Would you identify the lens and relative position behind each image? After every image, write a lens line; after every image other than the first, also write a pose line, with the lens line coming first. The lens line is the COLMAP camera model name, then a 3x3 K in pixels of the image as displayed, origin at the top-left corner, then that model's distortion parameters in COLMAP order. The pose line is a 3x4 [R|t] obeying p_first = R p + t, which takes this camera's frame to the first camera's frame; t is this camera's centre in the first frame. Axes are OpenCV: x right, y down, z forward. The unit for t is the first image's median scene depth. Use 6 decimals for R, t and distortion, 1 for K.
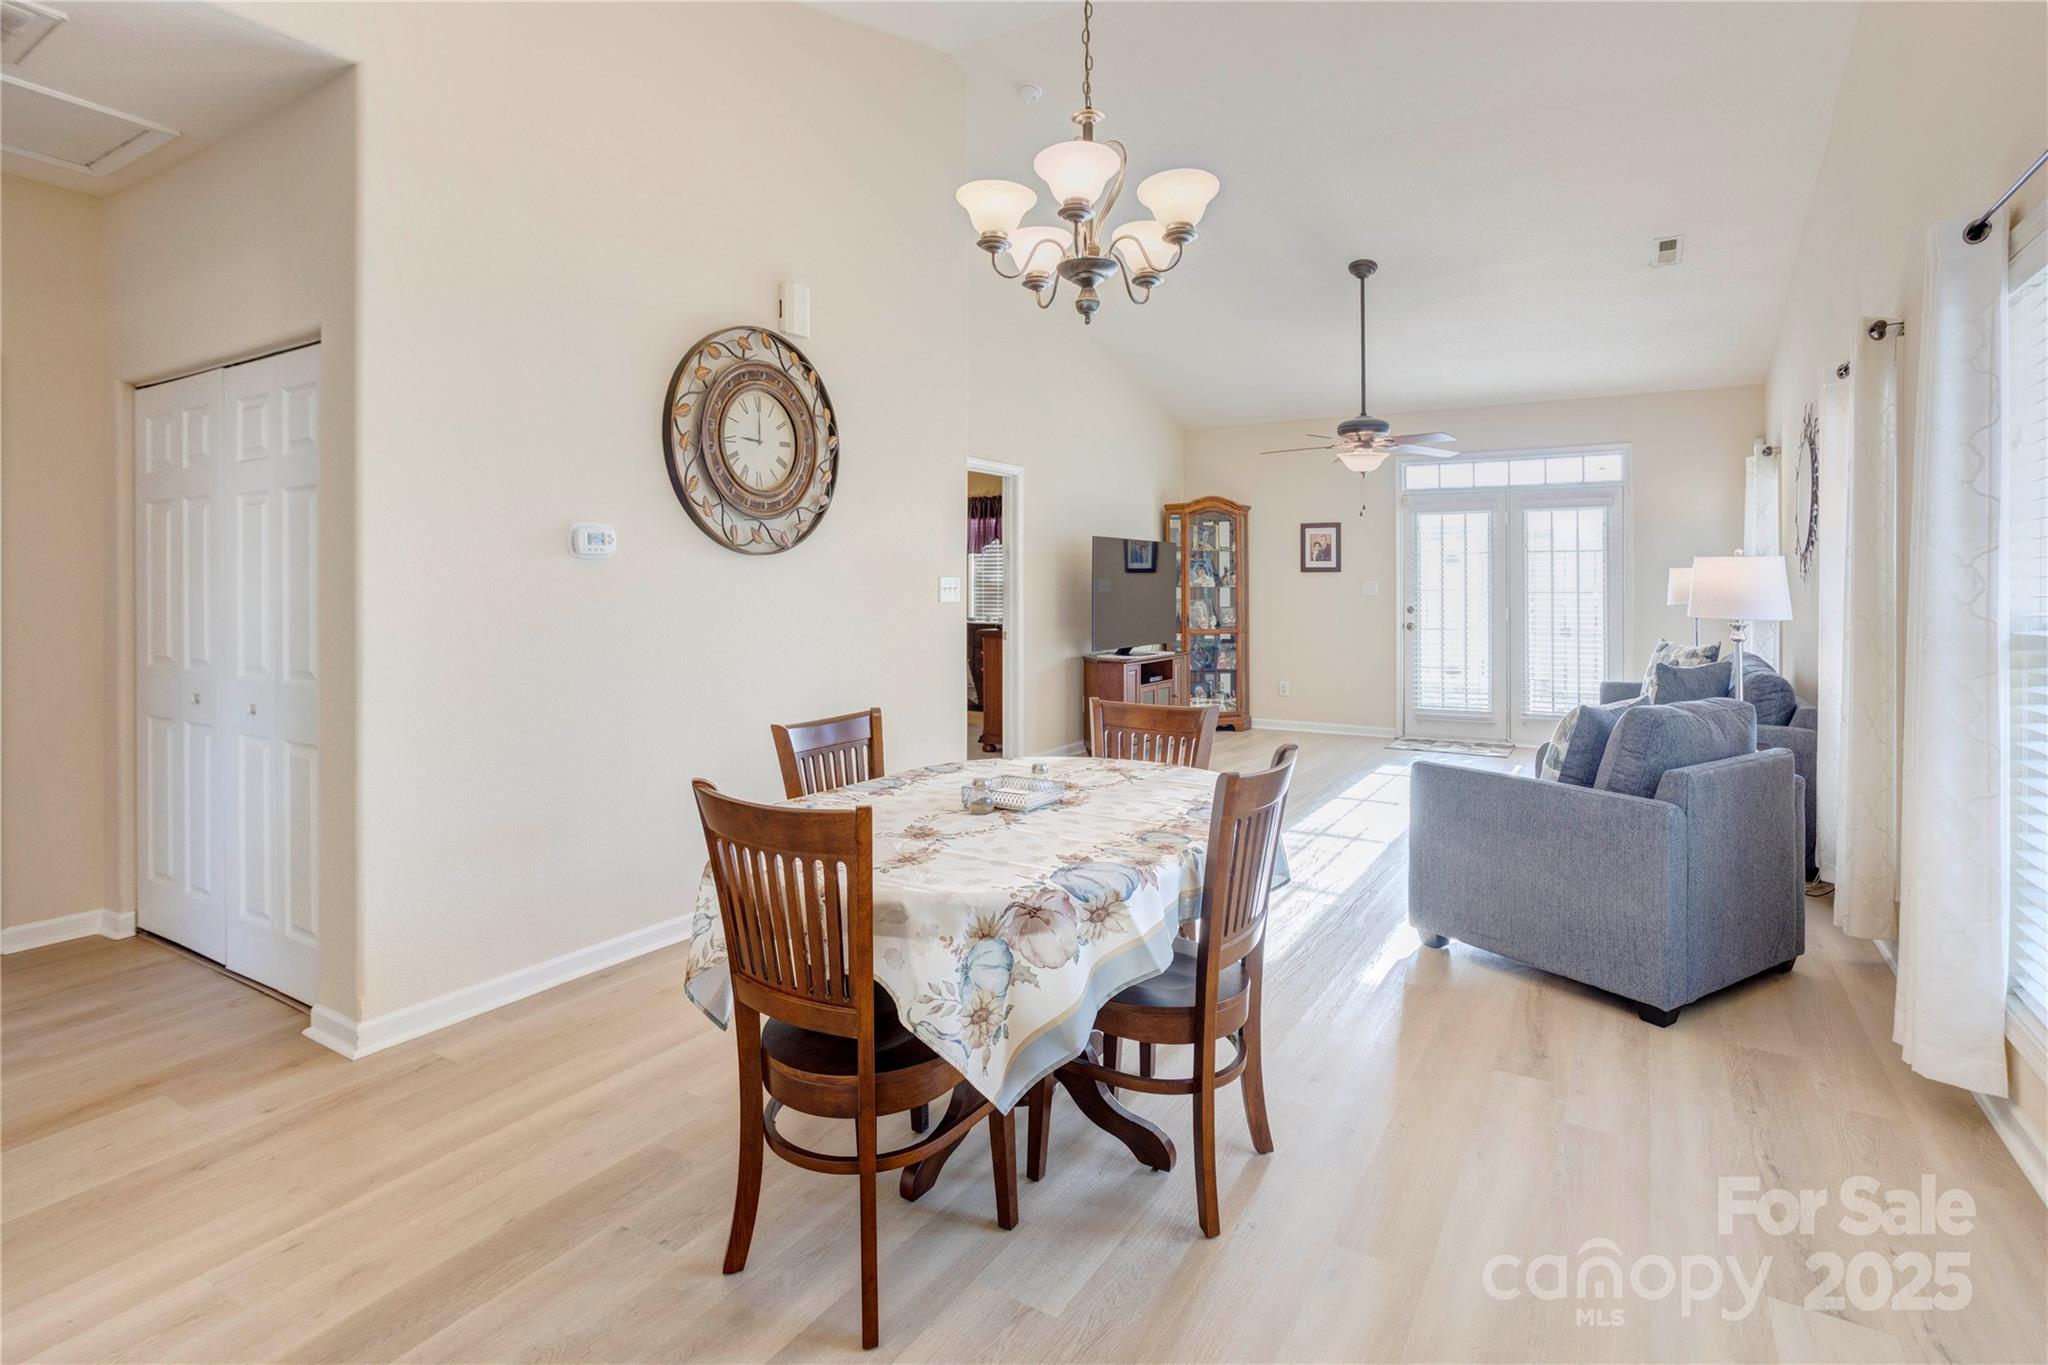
lens RADIAL K [[1008.4, 0, 1021.0], [0, 1008.4, 587.6], [0, 0, 1]] dist [0.000053, -0.000003]
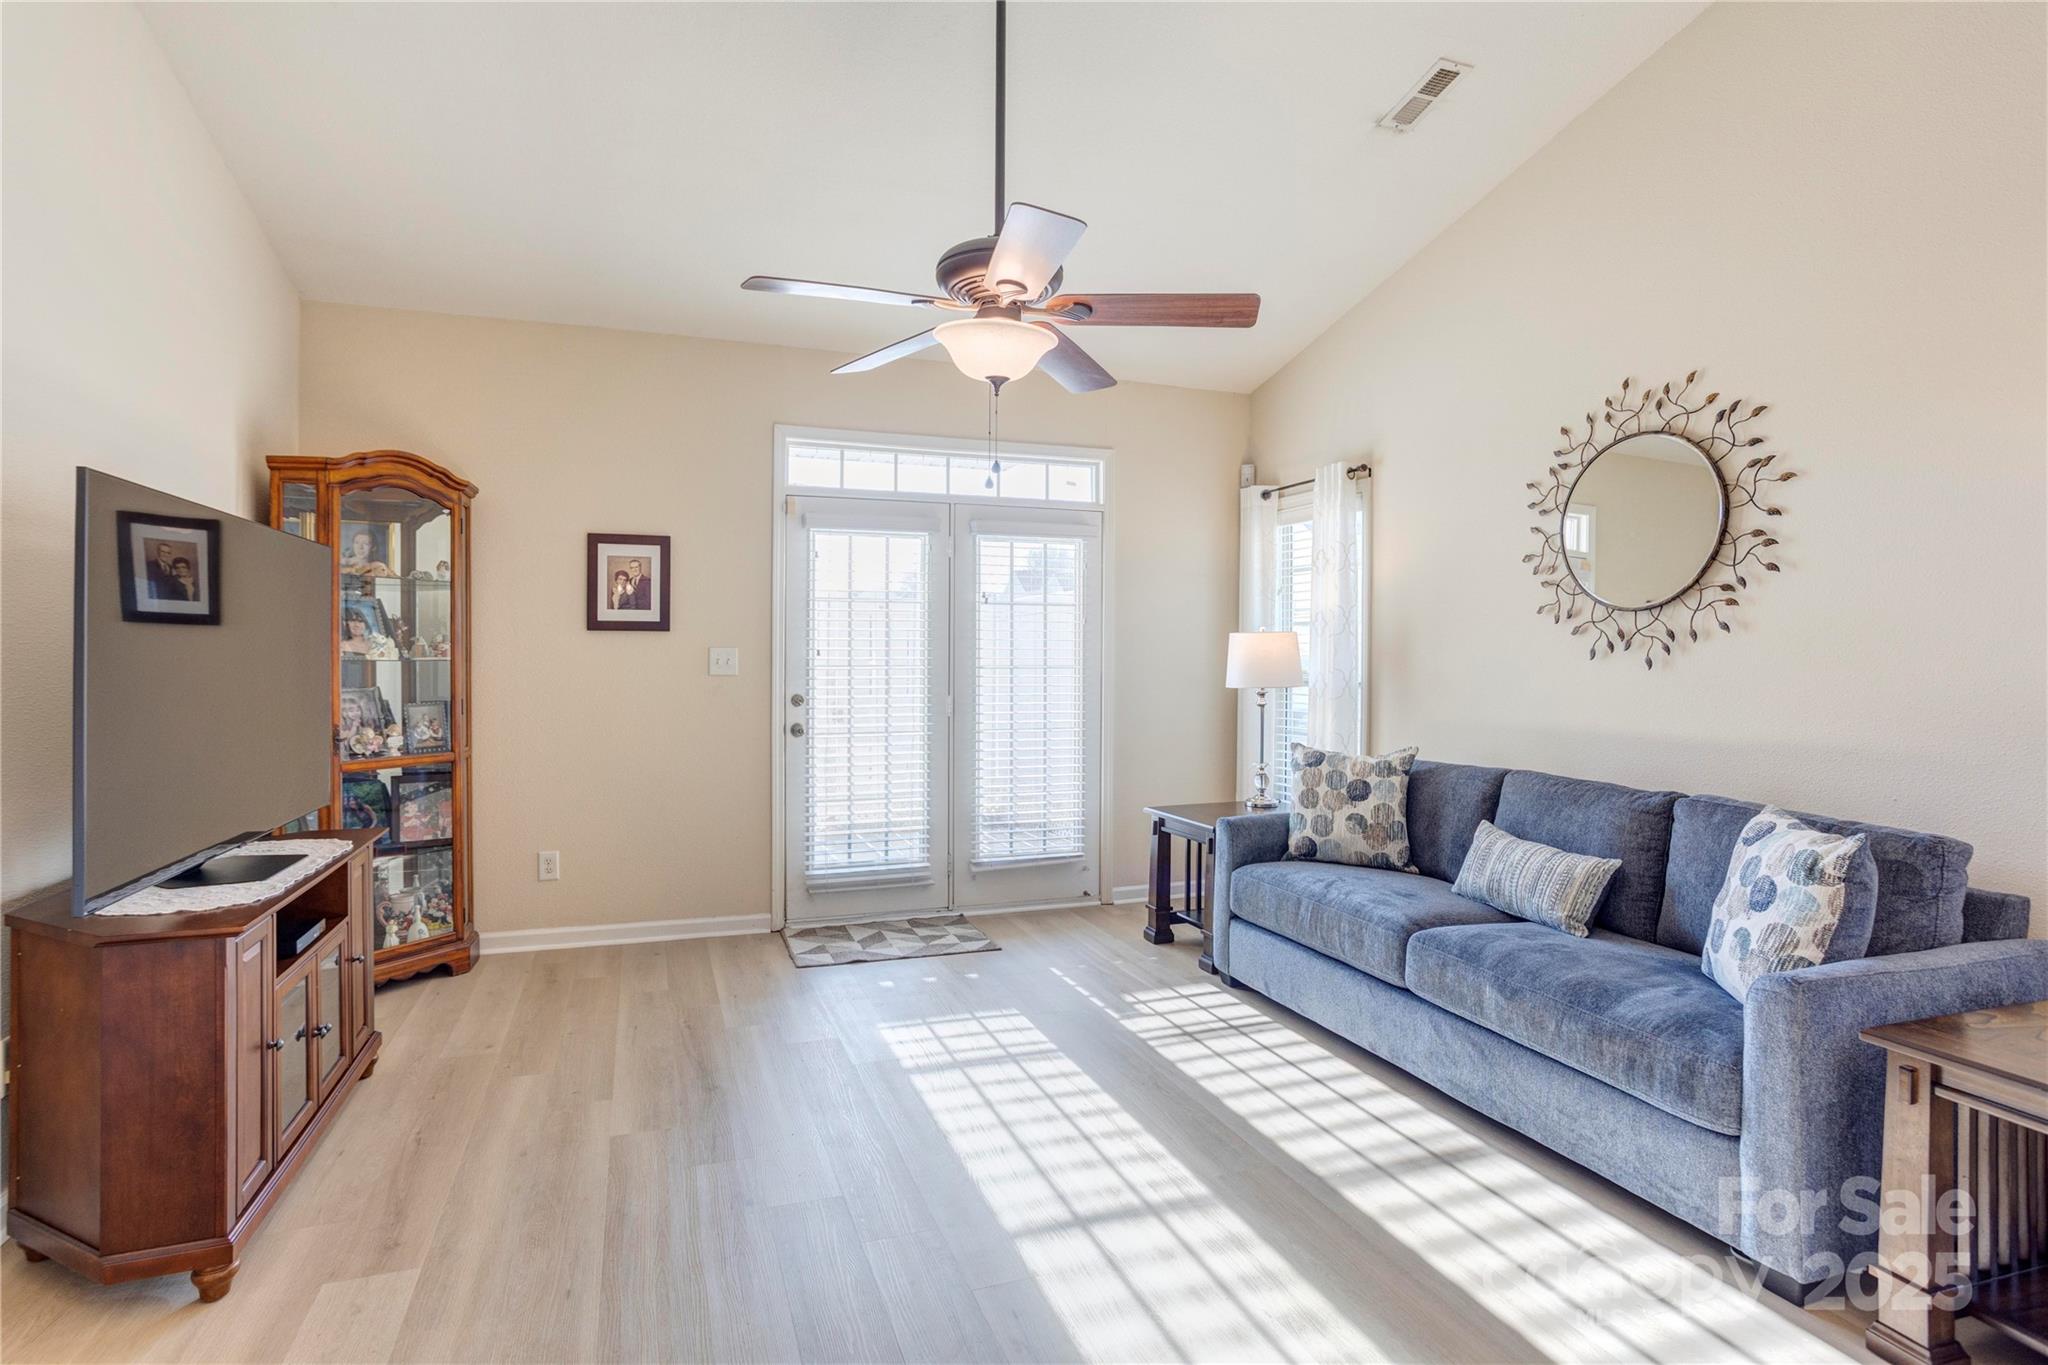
lens RADIAL K [[1048.3, 0, 1019.6], [0, 1048.3, 651.5], [0, 0, 1]] dist [-0.026790, 0.000080]
pose [[0.634882, 0.003928, 0.772599, 0.015245], [0.000351, 0.999986, -0.005373, -0.002063], [-0.772609, 0.003682, 0.634871, 0.535093]]
